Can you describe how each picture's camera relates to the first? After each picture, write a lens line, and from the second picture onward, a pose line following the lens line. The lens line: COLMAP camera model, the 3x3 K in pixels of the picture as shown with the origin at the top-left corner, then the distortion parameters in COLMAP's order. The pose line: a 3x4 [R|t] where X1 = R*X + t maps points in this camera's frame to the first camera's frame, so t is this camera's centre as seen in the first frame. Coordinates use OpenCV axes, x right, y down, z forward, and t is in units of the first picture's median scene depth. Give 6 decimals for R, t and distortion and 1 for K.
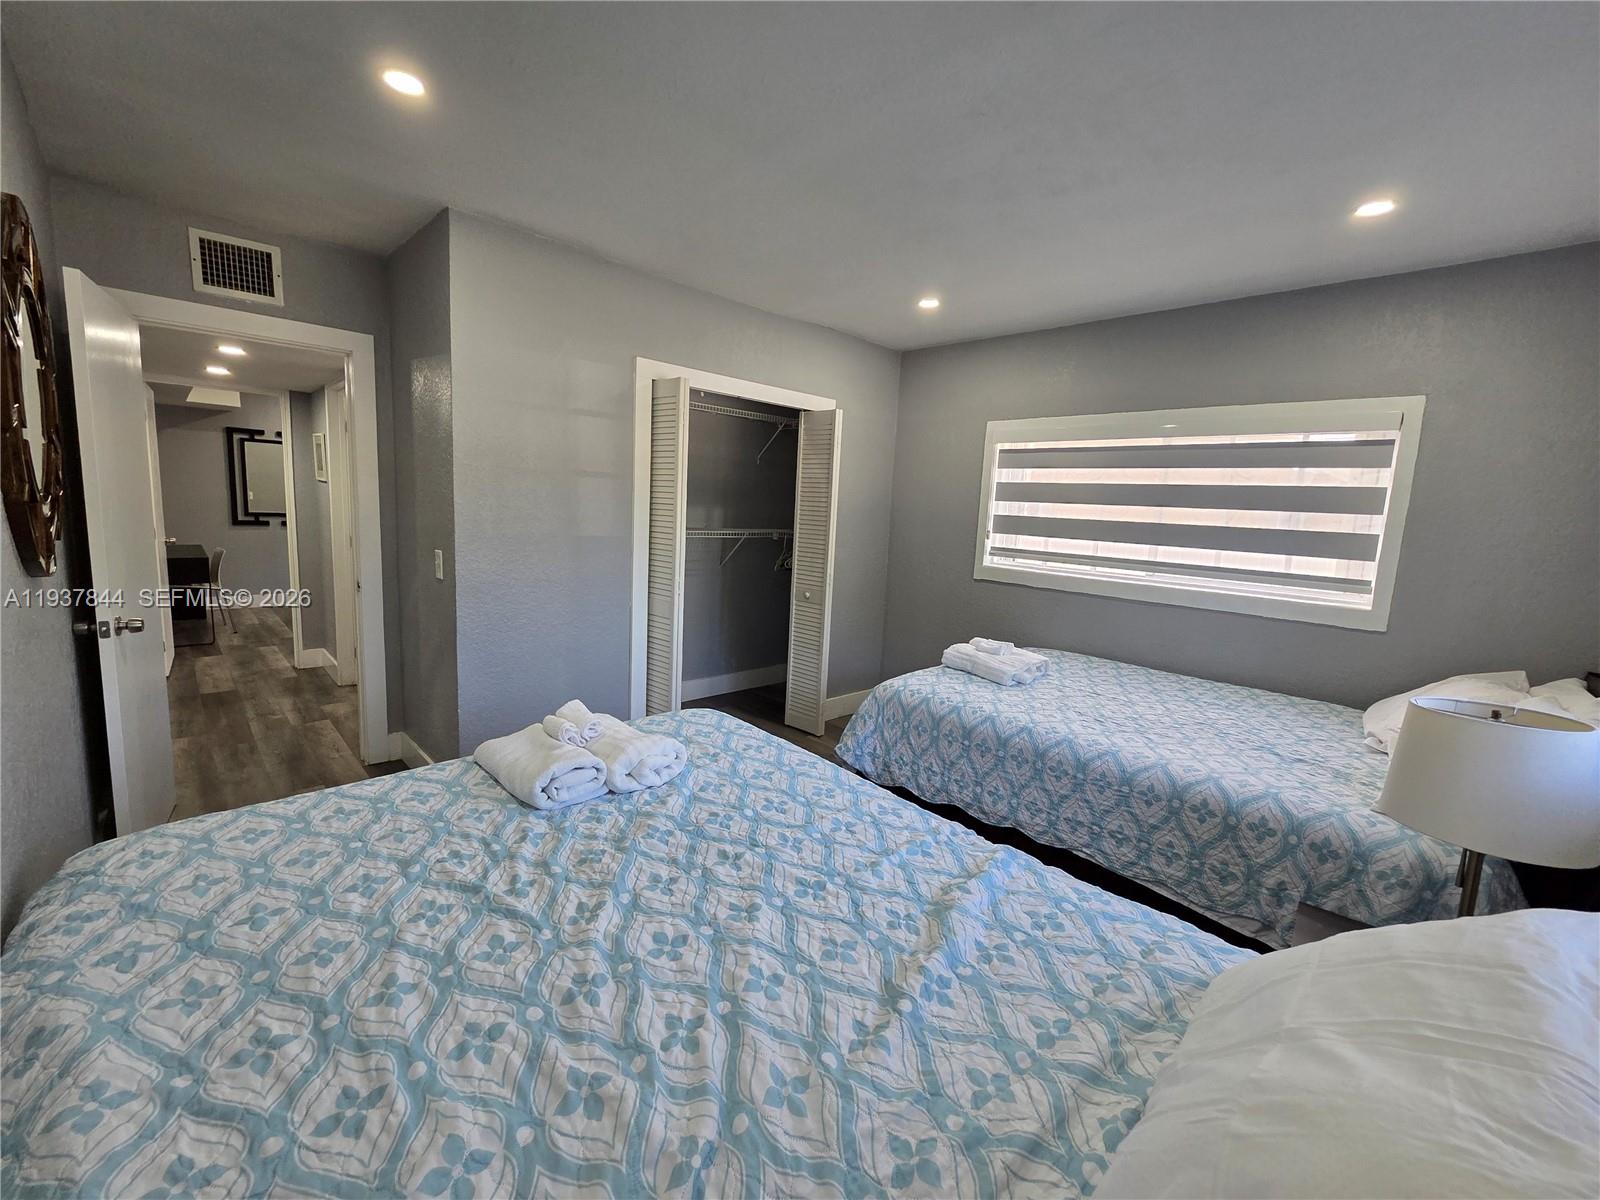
lens RADIAL K [[662.8, 0, 803.3], [0, 662.8, 598.2], [0, 0, 1]] dist [-0.002639, 0.001042]
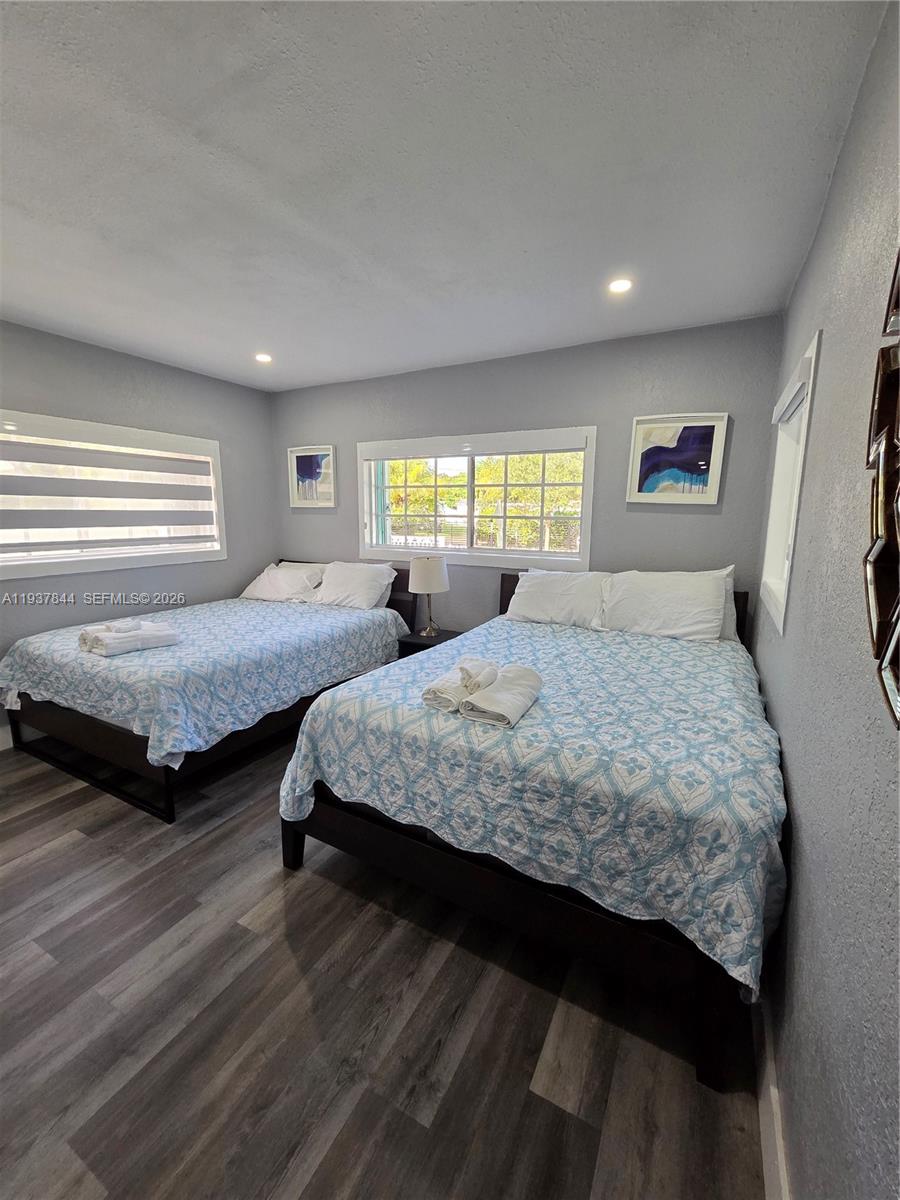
lens RADIAL K [[497.1, 0, 452.0], [0, 497.1, 606.3], [0, 0, 1]] dist [-0.002639, 0.001042]
pose [[-0.308963, -0.229594, 0.922946, -0.782201], [0.109613, 0.955362, 0.274352, -0.154712], [-0.944737, 0.185931, -0.270005, 0.797006]]
